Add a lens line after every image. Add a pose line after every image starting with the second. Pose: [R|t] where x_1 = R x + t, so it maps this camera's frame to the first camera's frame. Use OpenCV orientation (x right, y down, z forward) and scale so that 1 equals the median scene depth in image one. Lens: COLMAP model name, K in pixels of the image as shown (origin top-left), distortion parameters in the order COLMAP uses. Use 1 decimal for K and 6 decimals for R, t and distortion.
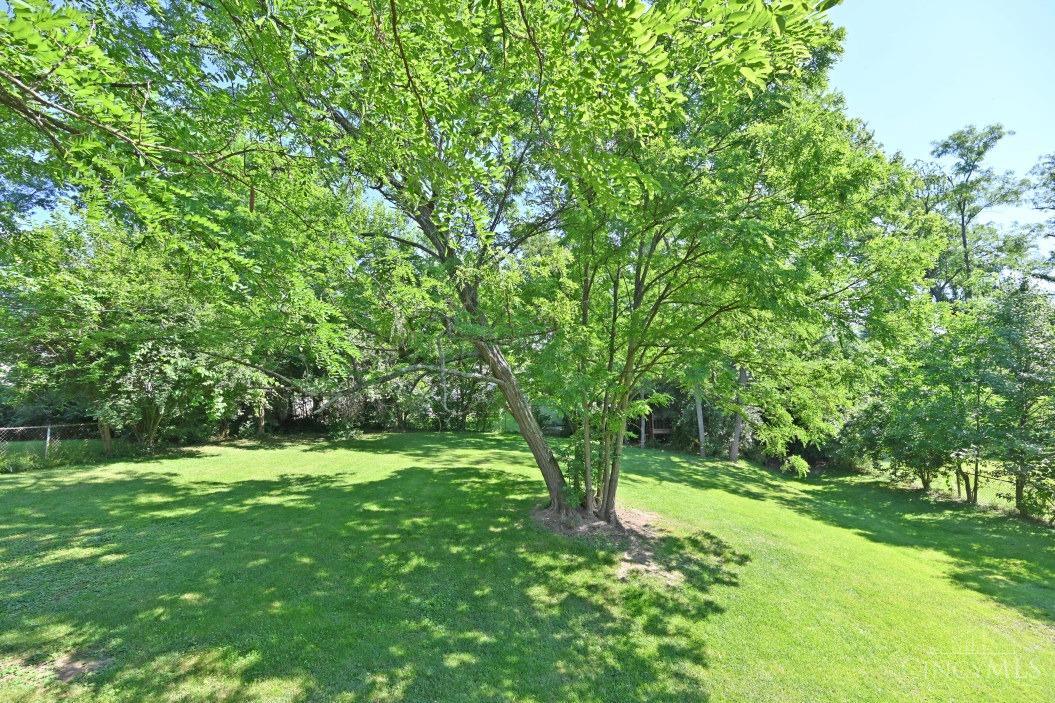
lens RADIAL K [[412.8, 0, 527.5], [0, 412.8, 351.5], [0, 0, 1]] dist [-0.001405, -0.000619]
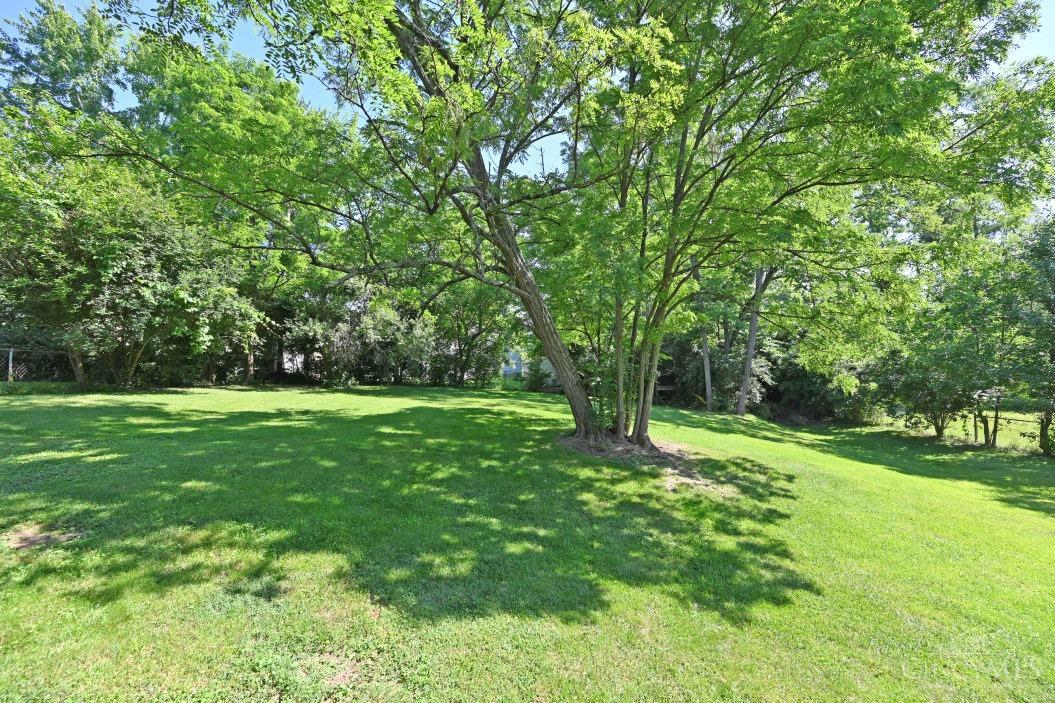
lens RADIAL K [[416.5, 0, 527.2], [0, 416.5, 349.6], [0, 0, 1]] dist [-0.001289, 0.000141]
pose [[0.999533, 0.002387, 0.030456, -0.069304], [-0.003877, 0.998794, 0.048953, 0.114729], [-0.030302, -0.049048, 0.998337, 0.063921]]
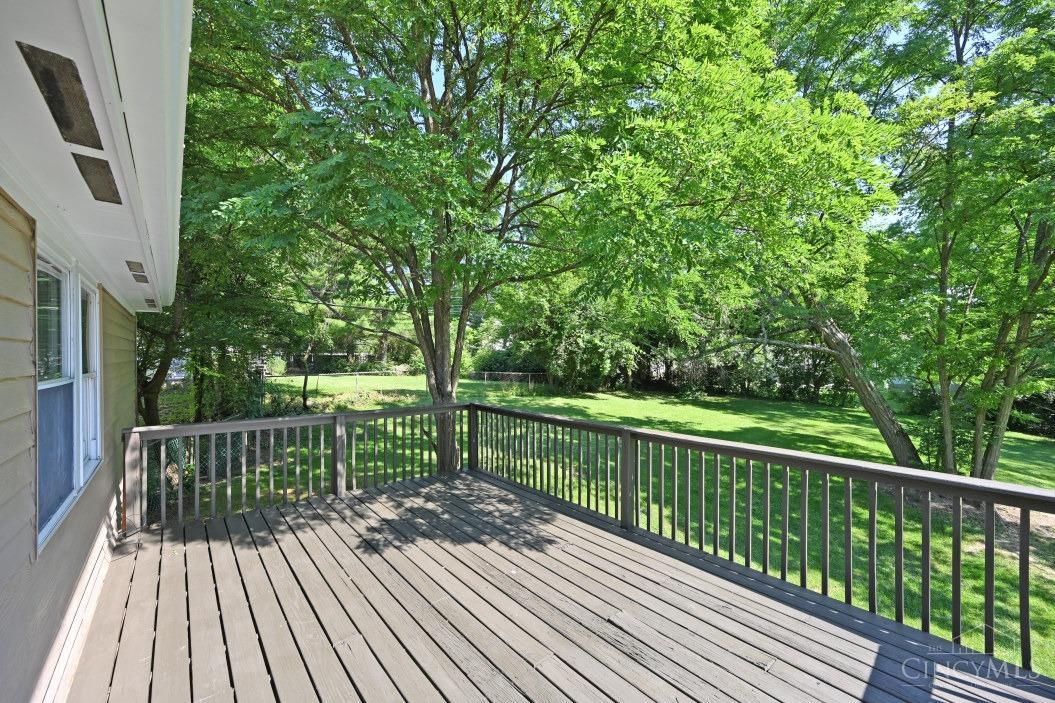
lens RADIAL K [[416.5, 0, 527.2], [0, 416.5, 349.6], [0, 0, 1]] dist [-0.001289, 0.000141]
pose [[0.704129, 0.010915, -0.709988, 0.106886], [0.042368, 0.997455, 0.057353, -0.023751], [0.708807, -0.070465, 0.701874, -0.245745]]
